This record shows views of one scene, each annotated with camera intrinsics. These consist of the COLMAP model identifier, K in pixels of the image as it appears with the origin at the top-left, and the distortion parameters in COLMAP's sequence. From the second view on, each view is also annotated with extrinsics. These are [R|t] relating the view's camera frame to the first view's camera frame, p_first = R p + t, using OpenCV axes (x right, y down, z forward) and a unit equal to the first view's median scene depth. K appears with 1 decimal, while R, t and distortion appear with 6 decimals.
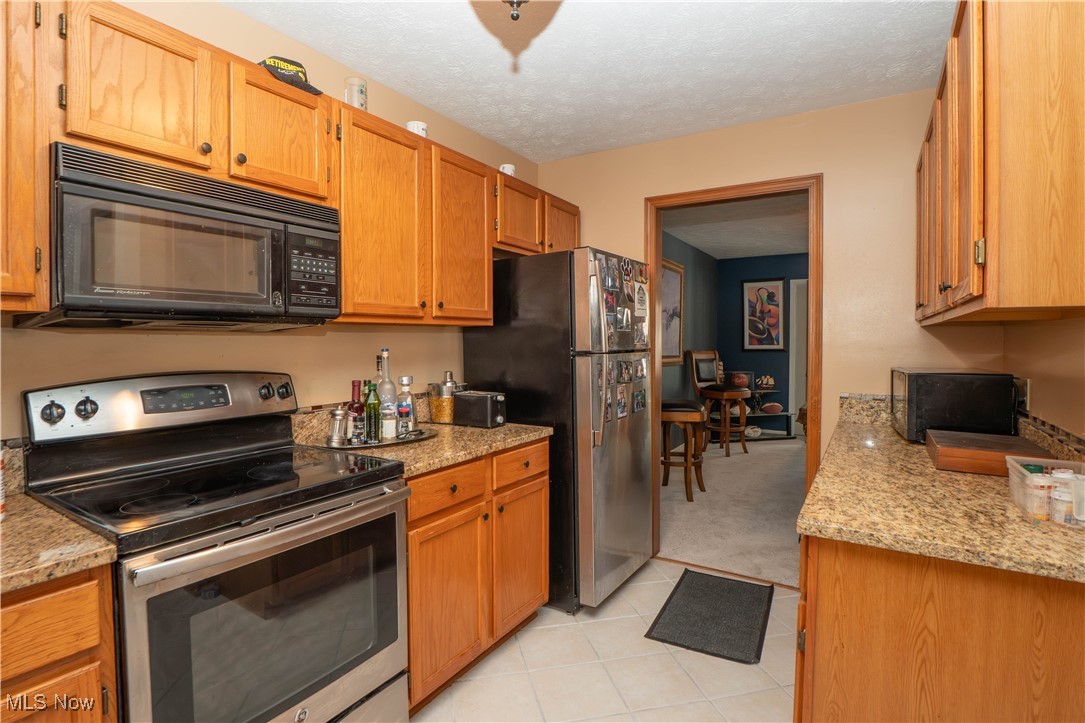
lens RADIAL K [[539.4, 0, 540.4], [0, 539.4, 356.5], [0, 0, 1]] dist [-0.040948, 0.000156]
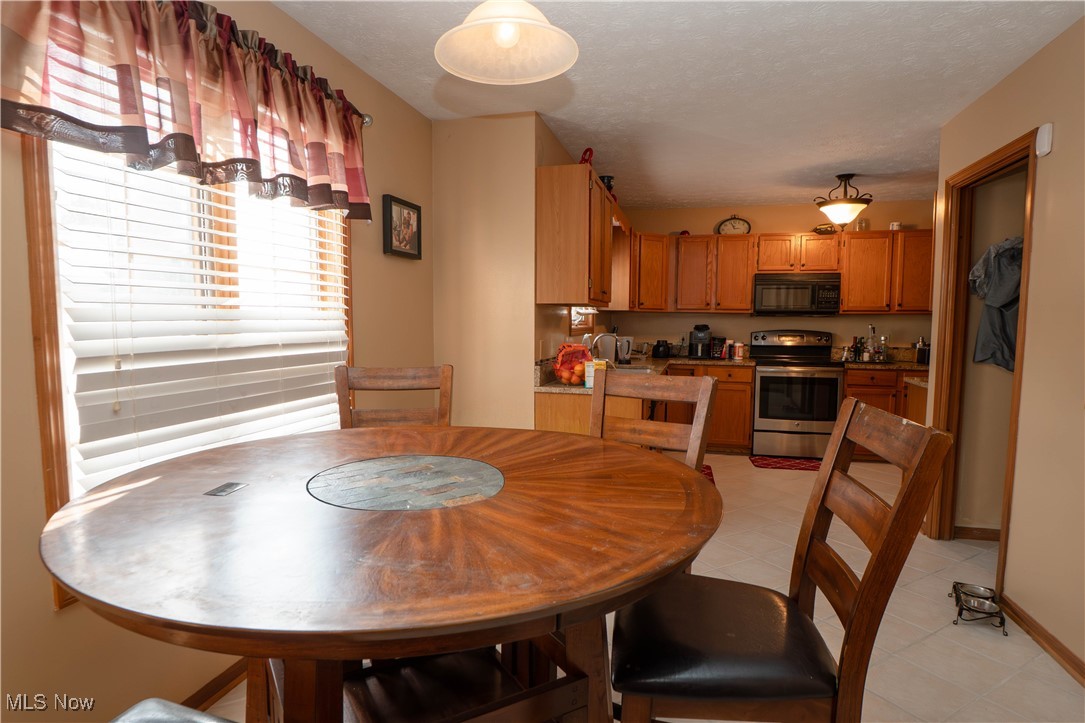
lens RADIAL K [[539.4, 0, 540.4], [0, 539.4, 356.5], [0, 0, 1]] dist [-0.040948, 0.000156]
pose [[0.279912, 0.070542, -0.957430, 1.886711], [-0.033468, 0.997408, 0.063703, 0.033695], [0.959442, 0.014212, 0.281547, -1.289511]]
